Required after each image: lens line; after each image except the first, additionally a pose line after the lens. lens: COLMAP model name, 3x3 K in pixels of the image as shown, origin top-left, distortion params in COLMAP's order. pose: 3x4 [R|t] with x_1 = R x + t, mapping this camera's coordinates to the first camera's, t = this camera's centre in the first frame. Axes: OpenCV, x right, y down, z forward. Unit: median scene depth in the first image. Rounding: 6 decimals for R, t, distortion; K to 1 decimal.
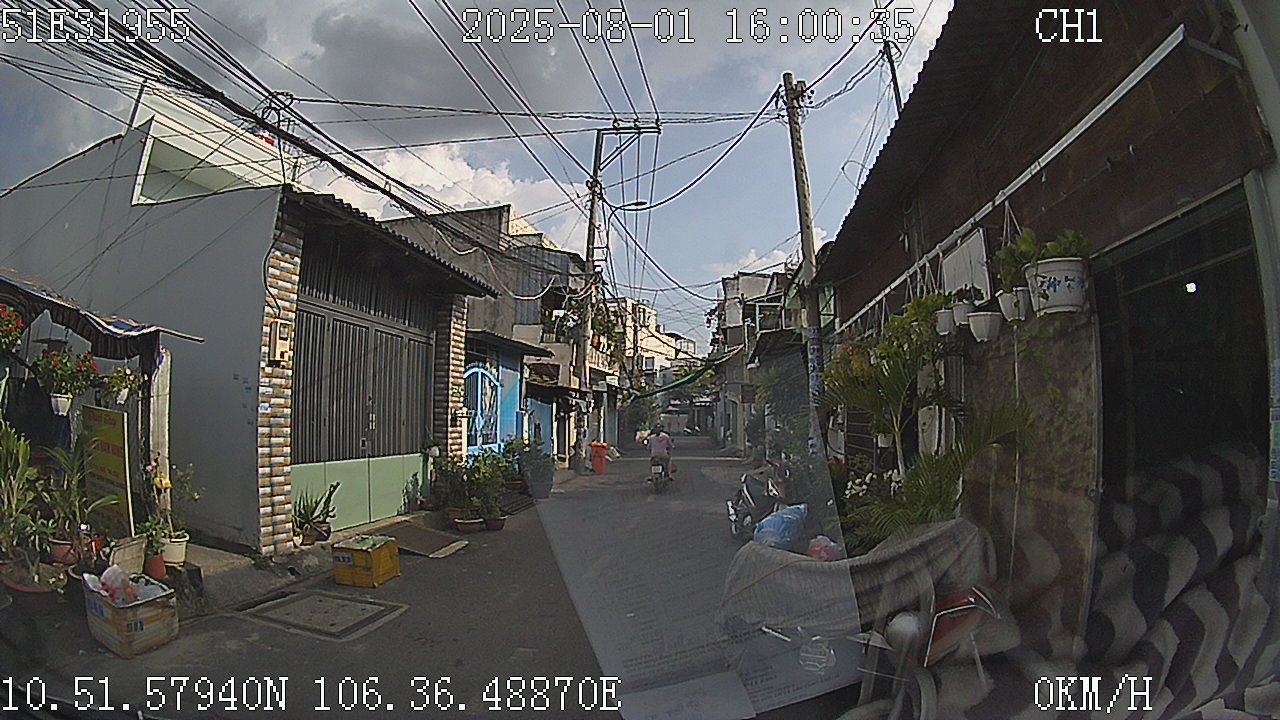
lens RADIAL K [[832.6, 0, 614.9], [0, 832.6, 358.3], [0, 0, 1]] dist [-0.352587, 0.137821]
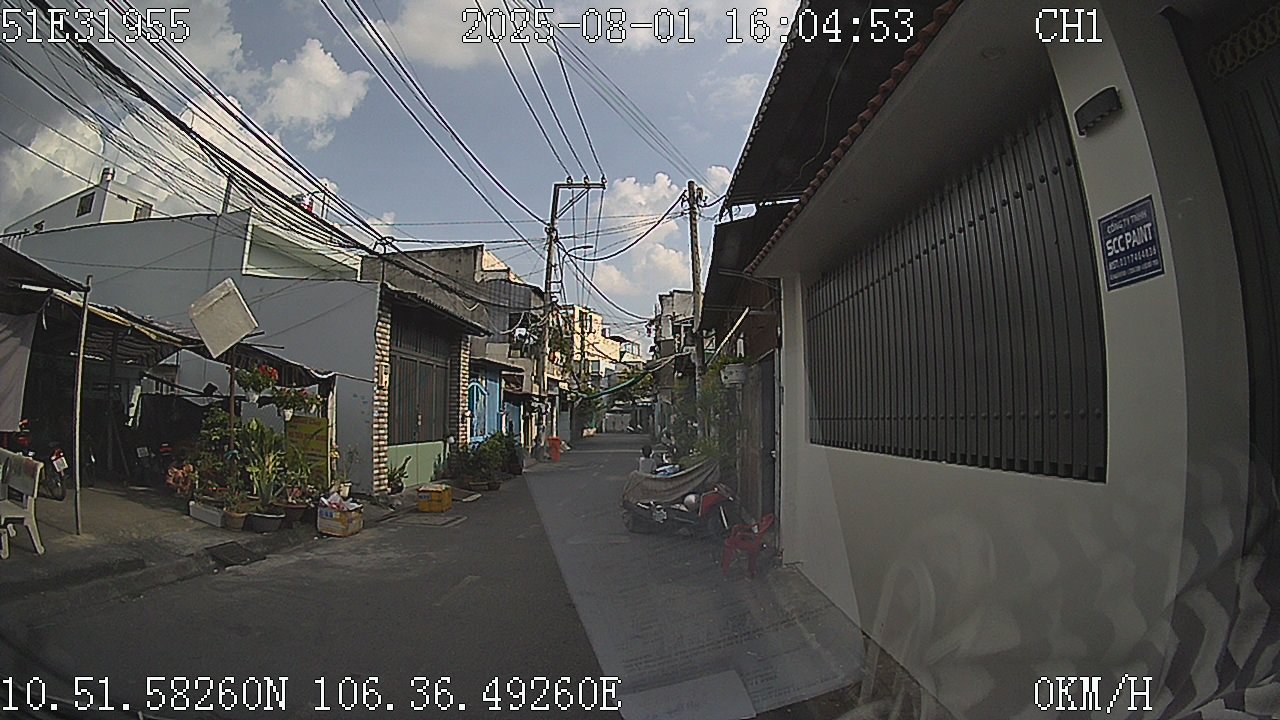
lens RADIAL K [[1045.7, 0, 677.9], [0, 1045.7, 365.0], [0, 0, 1]] dist [-0.325831, 0.002056]
pose [[0.993112, 0.001677, 0.117157, -0.028406], [-0.004283, 0.999749, 0.021993, -0.067254], [-0.117091, -0.022344, 0.992870, -0.926507]]
